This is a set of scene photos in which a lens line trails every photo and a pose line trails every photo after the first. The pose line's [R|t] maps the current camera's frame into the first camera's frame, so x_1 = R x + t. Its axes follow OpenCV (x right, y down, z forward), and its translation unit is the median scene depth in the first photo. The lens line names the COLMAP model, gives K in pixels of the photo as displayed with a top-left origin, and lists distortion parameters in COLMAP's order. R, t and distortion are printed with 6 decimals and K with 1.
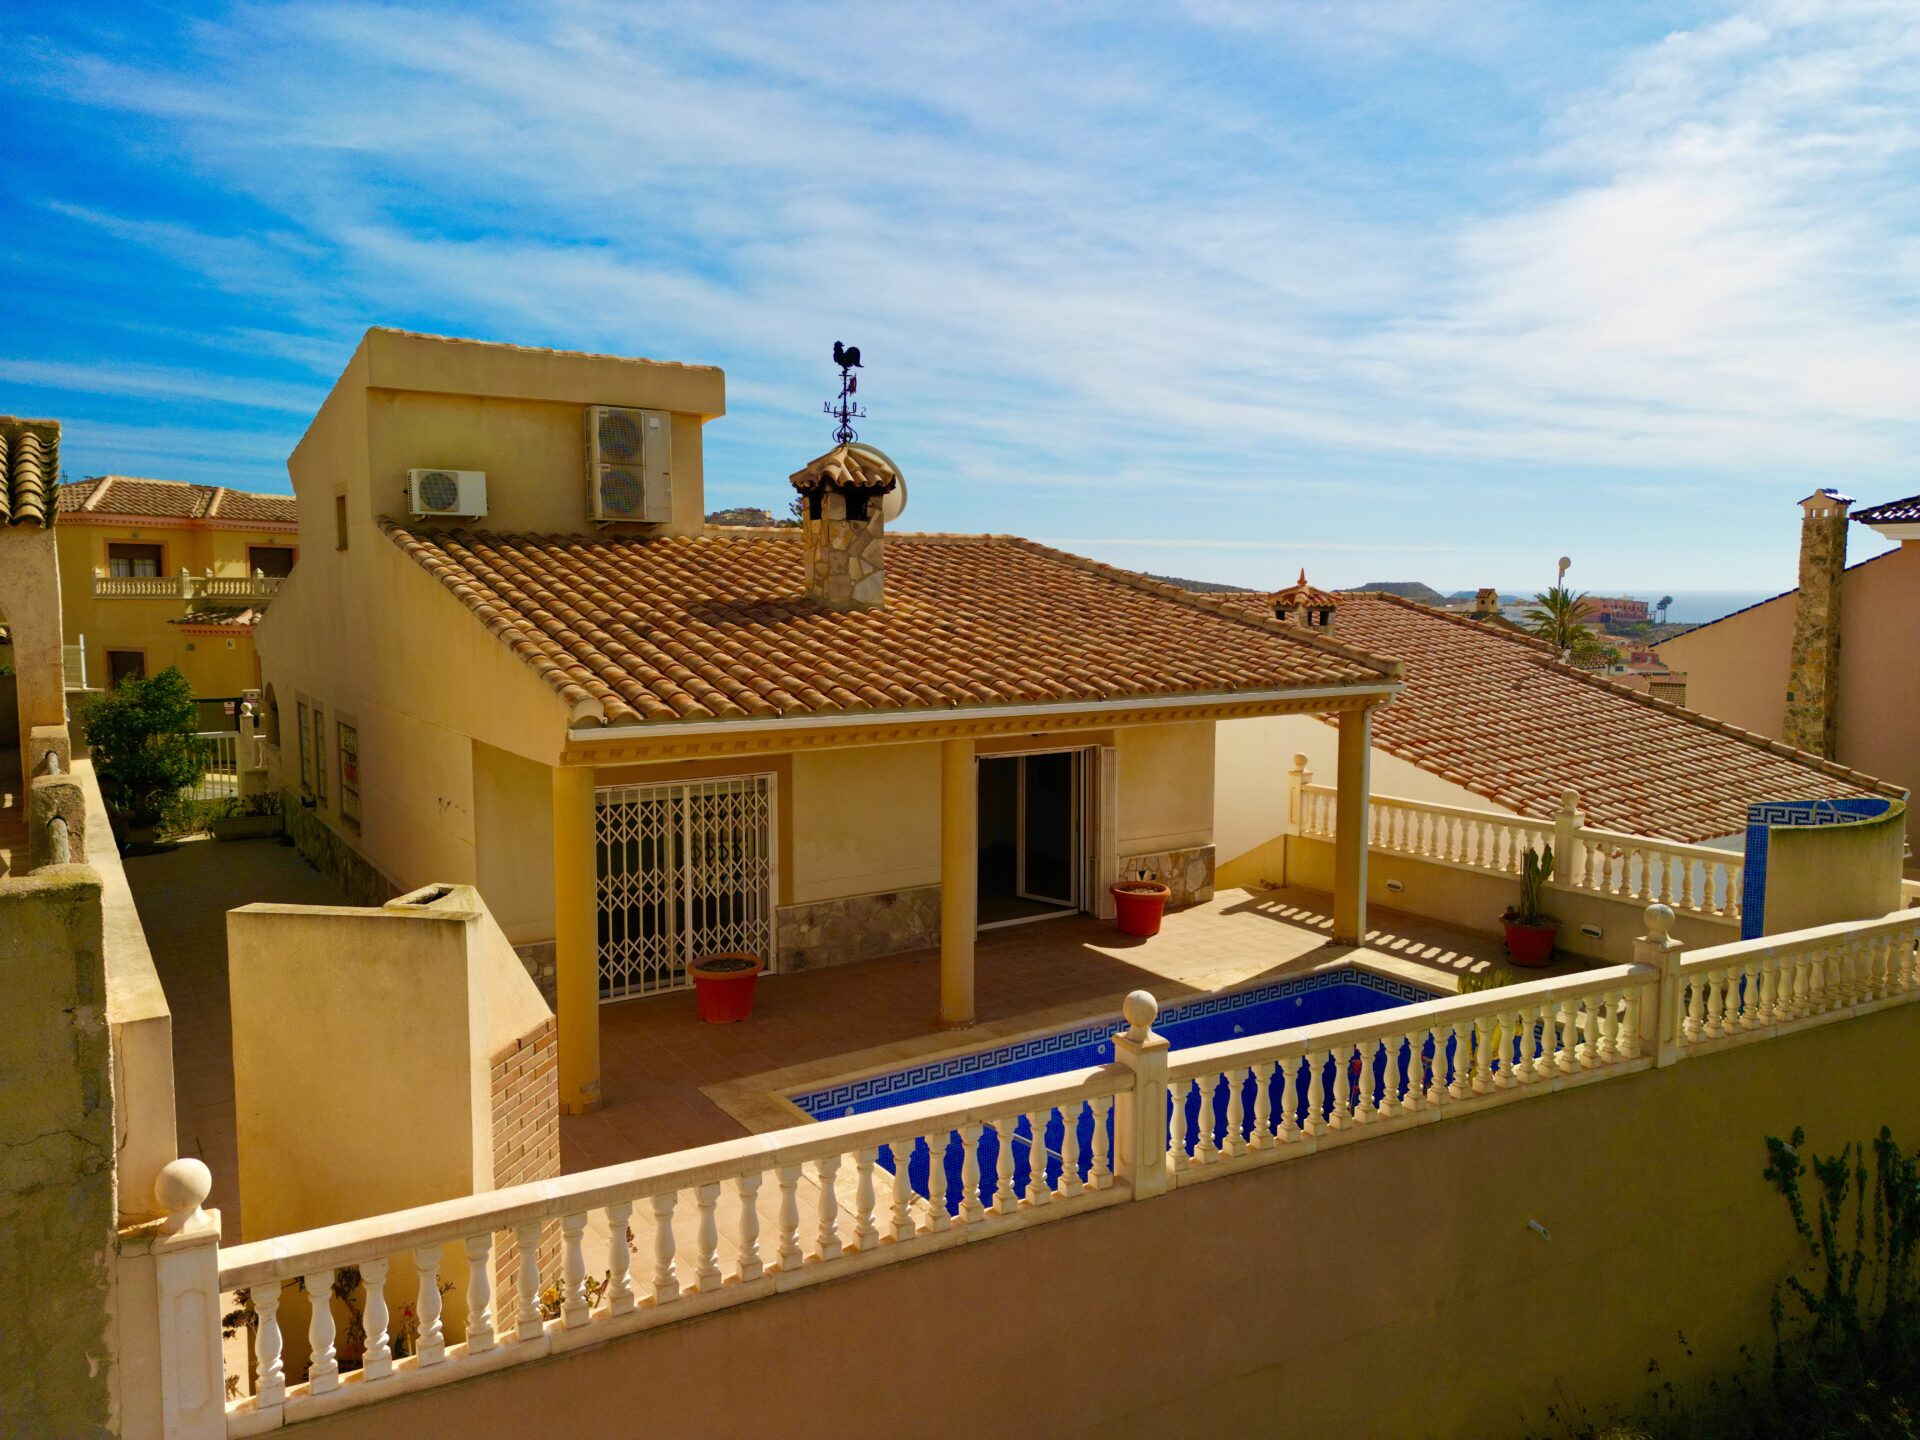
lens RADIAL K [[1341.2, 0, 962.8], [0, 1341.2, 715.2], [0, 0, 1]] dist [0.082429, -0.075082]
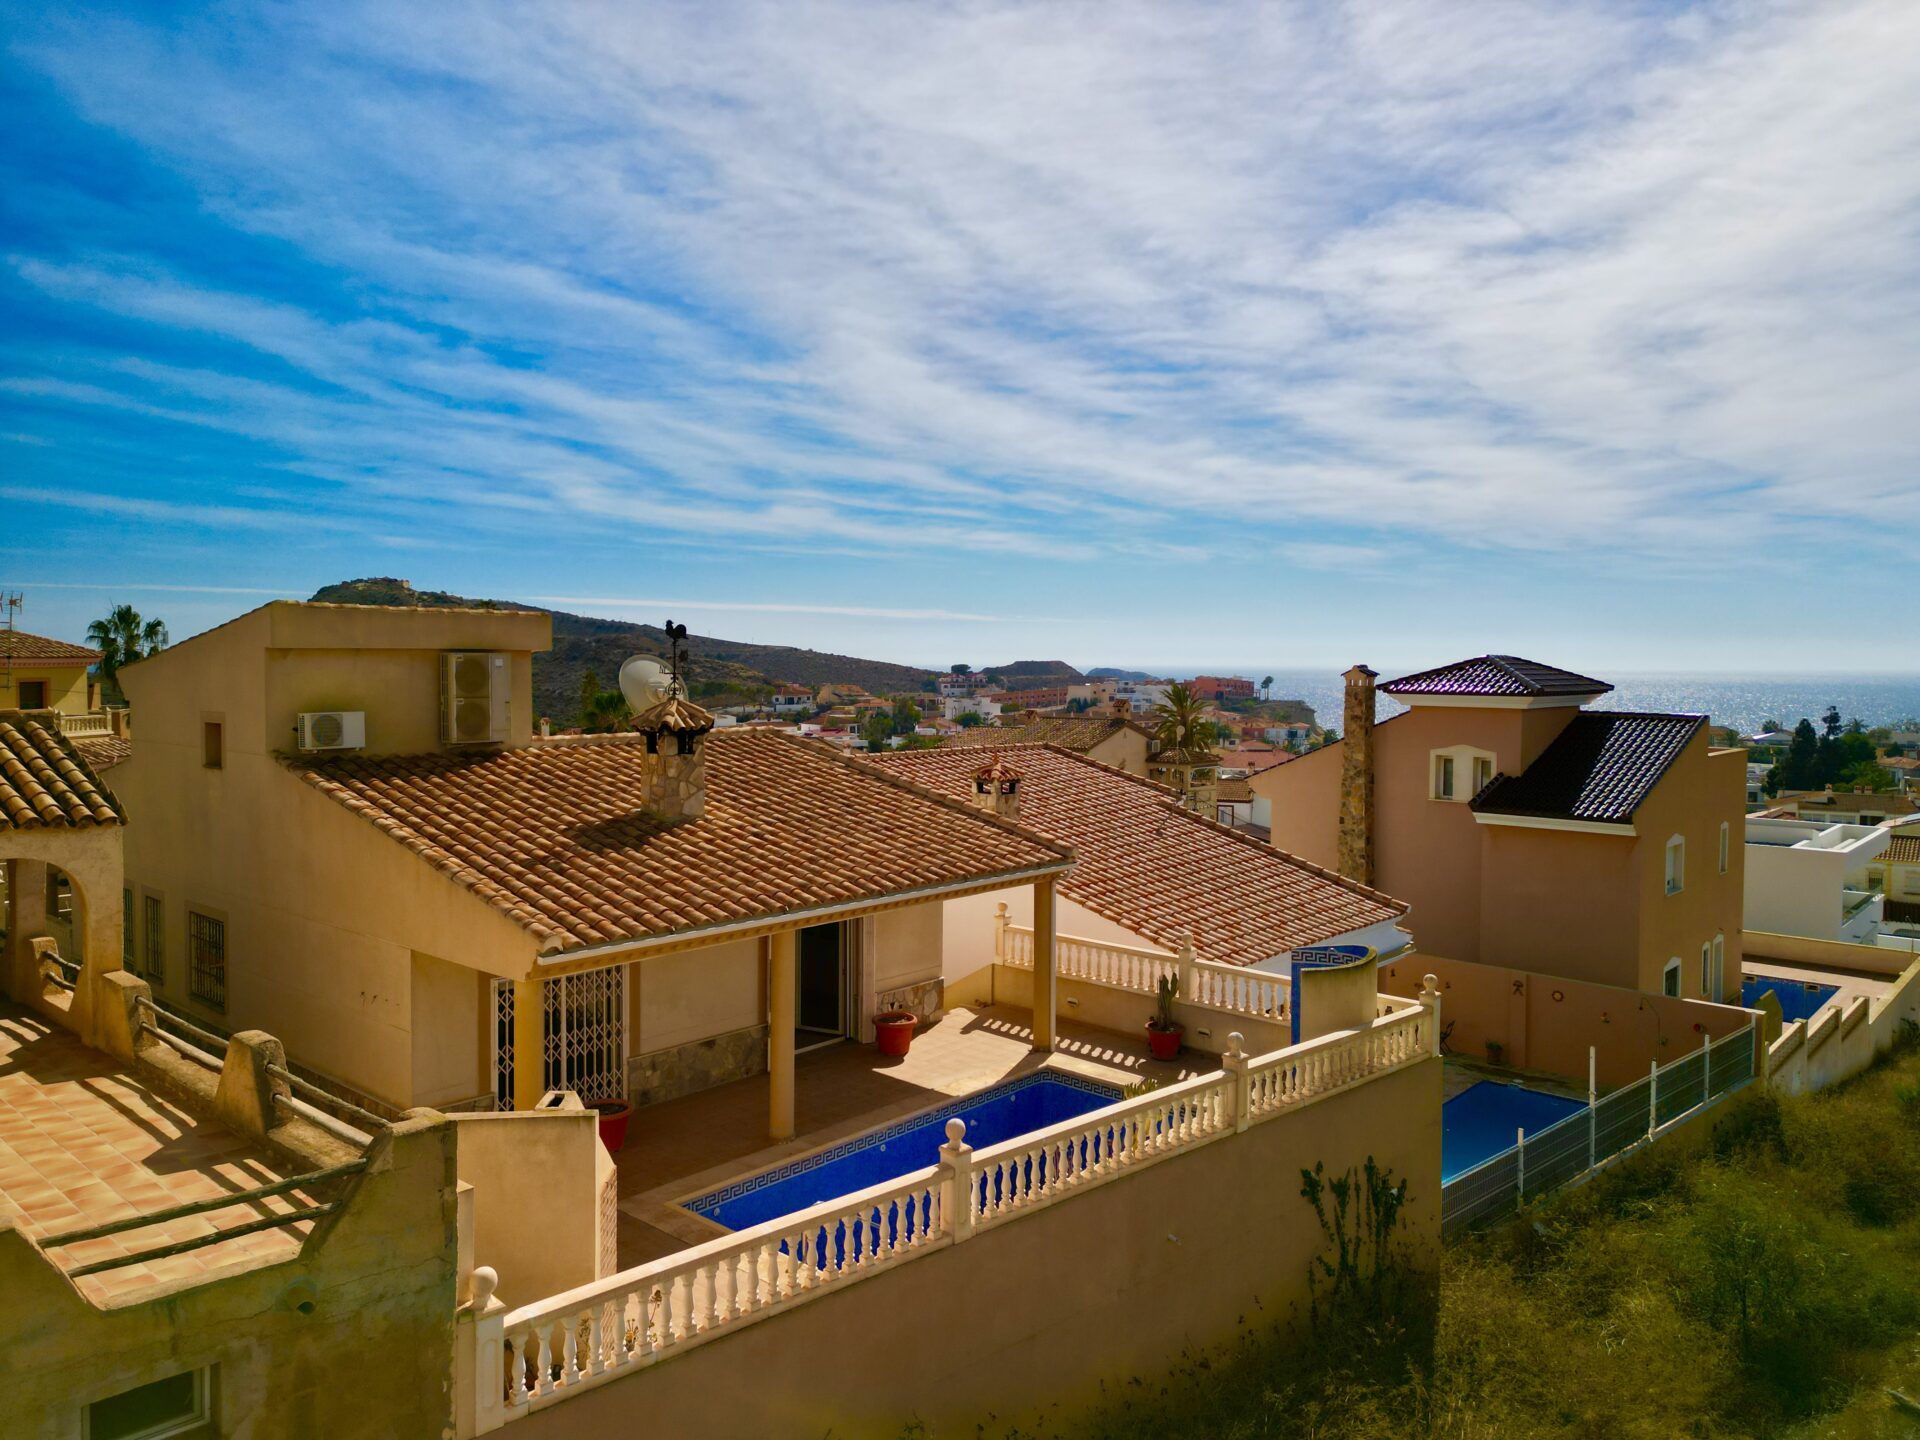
lens RADIAL K [[1341.2, 0, 957.4], [0, 1341.2, 713.5], [0, 0, 1]] dist [0.082429, -0.075082]
pose [[0.969702, -0.006886, 0.244196, -0.145260], [0.020141, 0.998453, -0.051826, -0.113858], [-0.243461, 0.055174, 0.968340, -0.356041]]
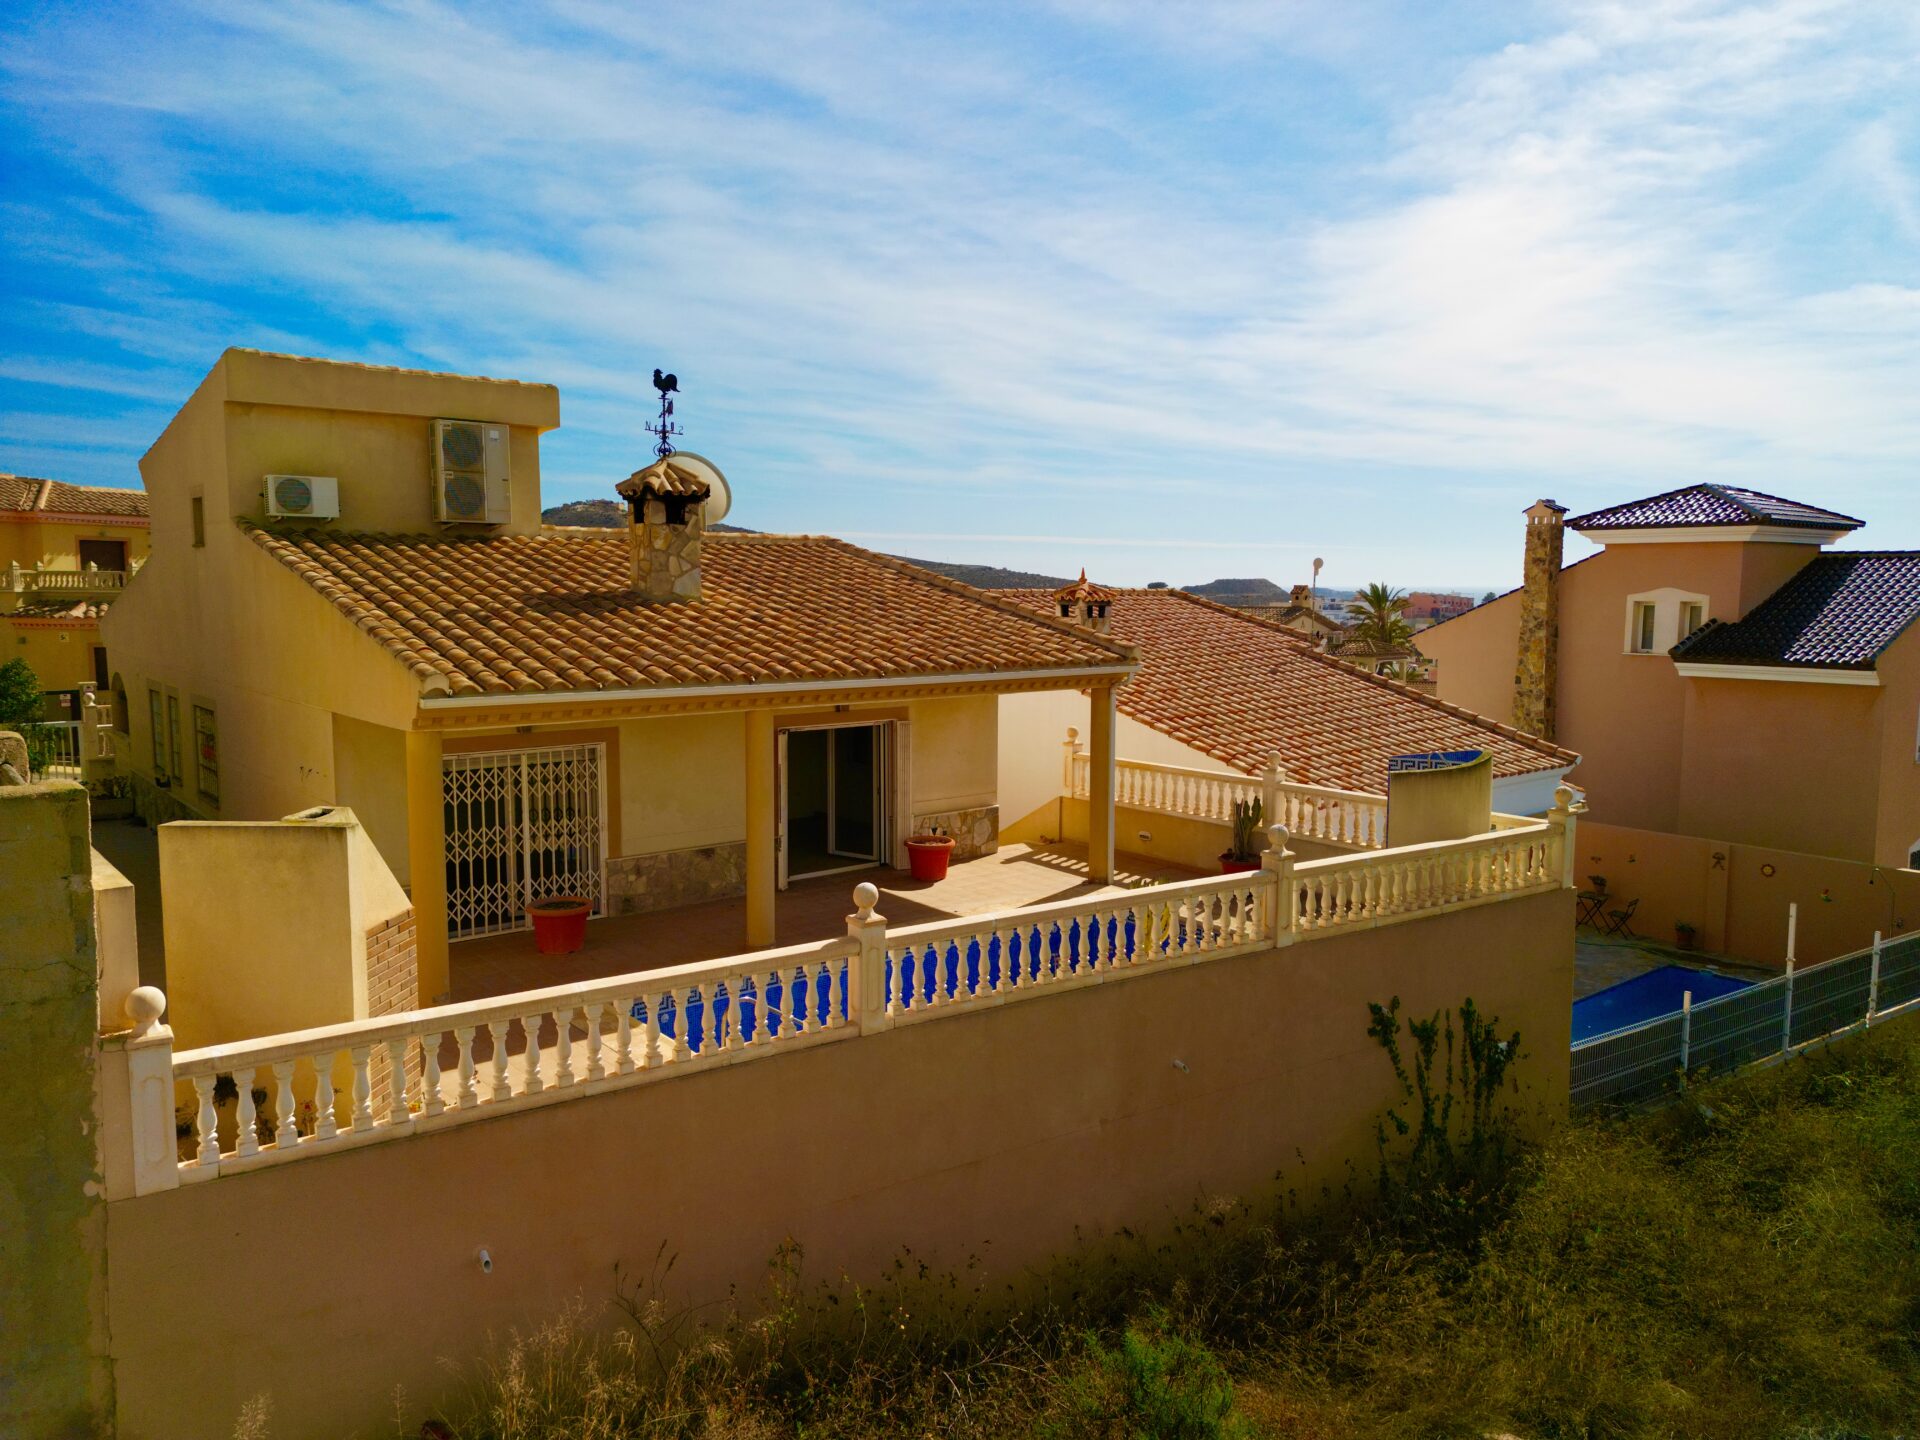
lens RADIAL K [[1341.2, 0, 958.4], [0, 1341.2, 717.0], [0, 0, 1]] dist [0.082429, -0.075082]
pose [[0.995044, -0.008163, 0.099101, 0.047702], [0.007659, 0.999956, 0.005462, 0.016154], [-0.099142, -0.004676, 0.995062, -0.180494]]
